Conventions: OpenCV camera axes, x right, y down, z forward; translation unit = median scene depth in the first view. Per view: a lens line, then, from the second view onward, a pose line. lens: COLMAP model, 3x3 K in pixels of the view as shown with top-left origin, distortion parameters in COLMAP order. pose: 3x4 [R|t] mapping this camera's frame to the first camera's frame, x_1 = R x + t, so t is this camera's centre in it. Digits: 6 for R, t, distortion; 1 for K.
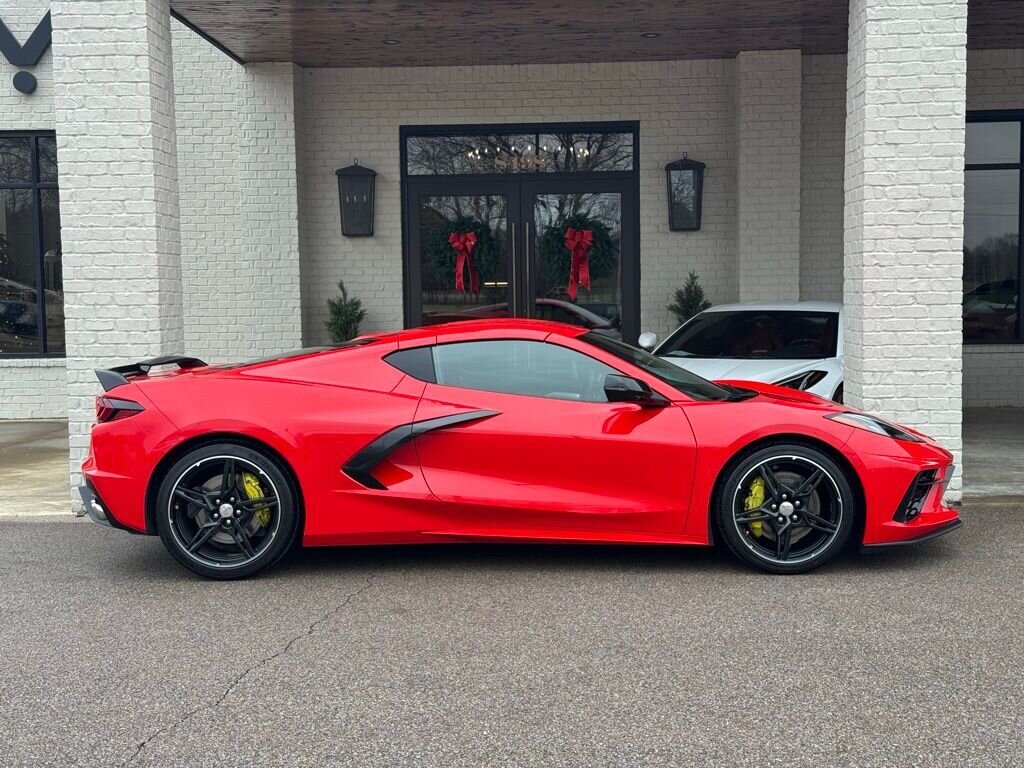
lens RADIAL K [[1409.7, 0, 509.0], [0, 1409.7, 382.5], [0, 0, 1]] dist [0.190718, -0.357376]
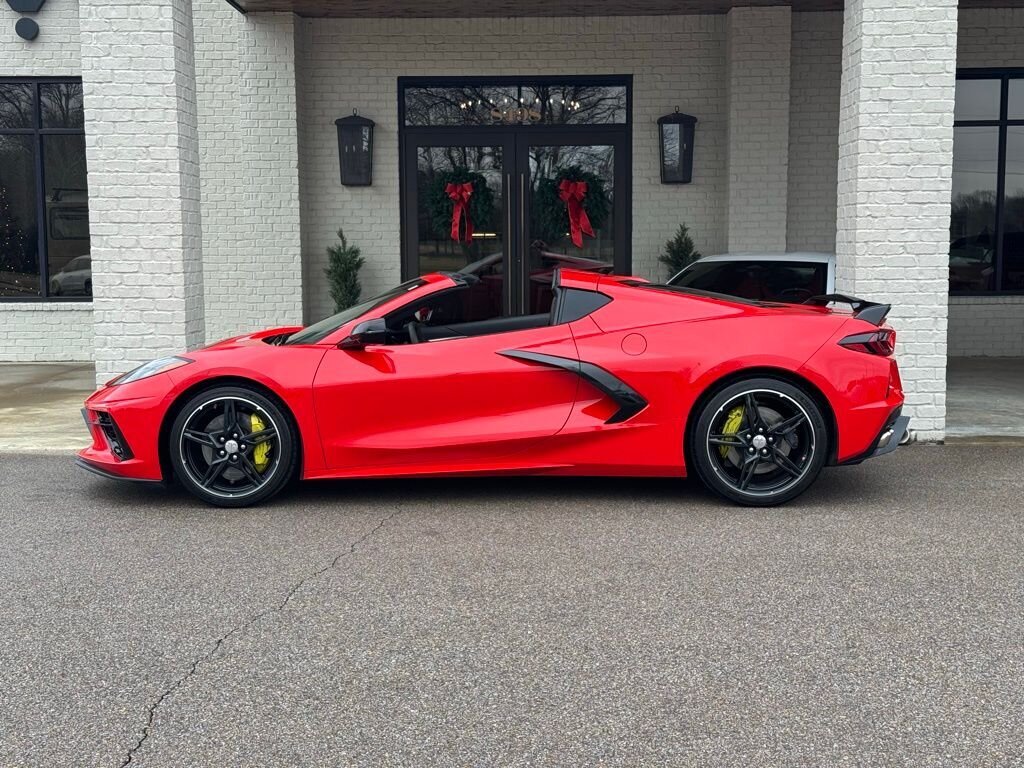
lens RADIAL K [[1408.7, 0, 512.6], [0, 1408.7, 384.8], [0, 0, 1]] dist [0.188043, -0.341637]
pose [[0.999702, 0.006574, 0.023528, -0.018062], [-0.007372, 0.999394, 0.034023, 0.005035], [-0.023290, -0.034187, 0.999144, -0.030197]]
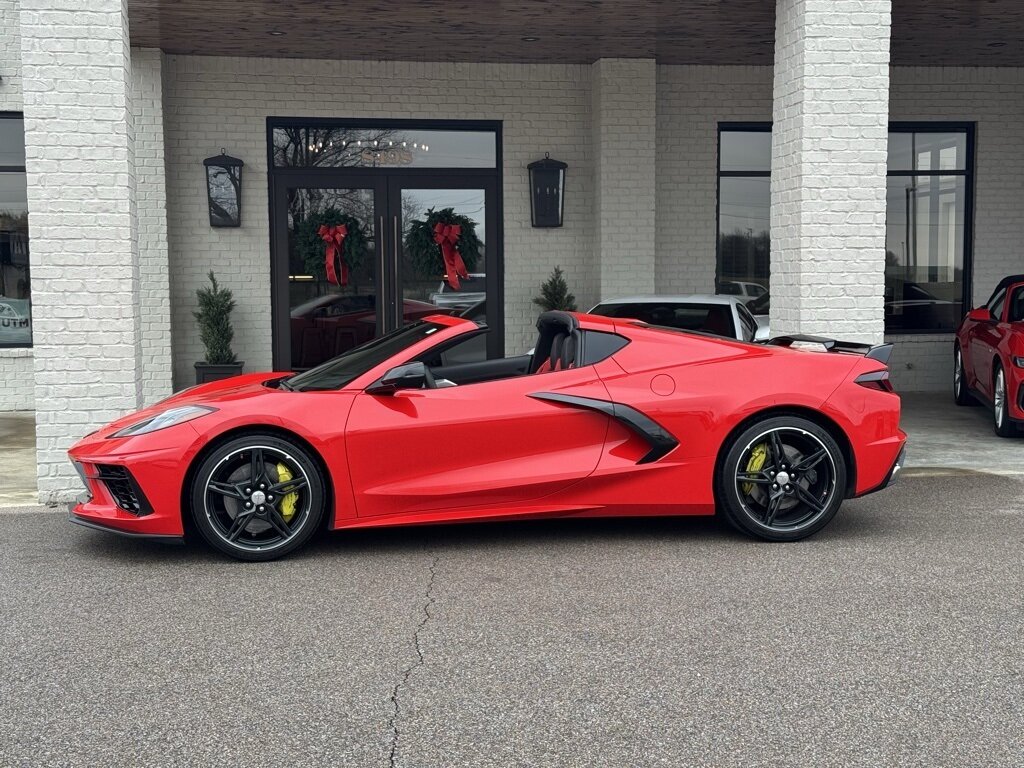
lens RADIAL K [[1408.2, 0, 507.9], [0, 1408.2, 382.9], [0, 0, 1]] dist [0.186051, -0.316509]
pose [[0.978960, -0.007213, 0.203923, -0.122188], [0.006731, 0.999973, 0.003058, 0.004718], [-0.203939, -0.001621, 0.978982, -0.016007]]
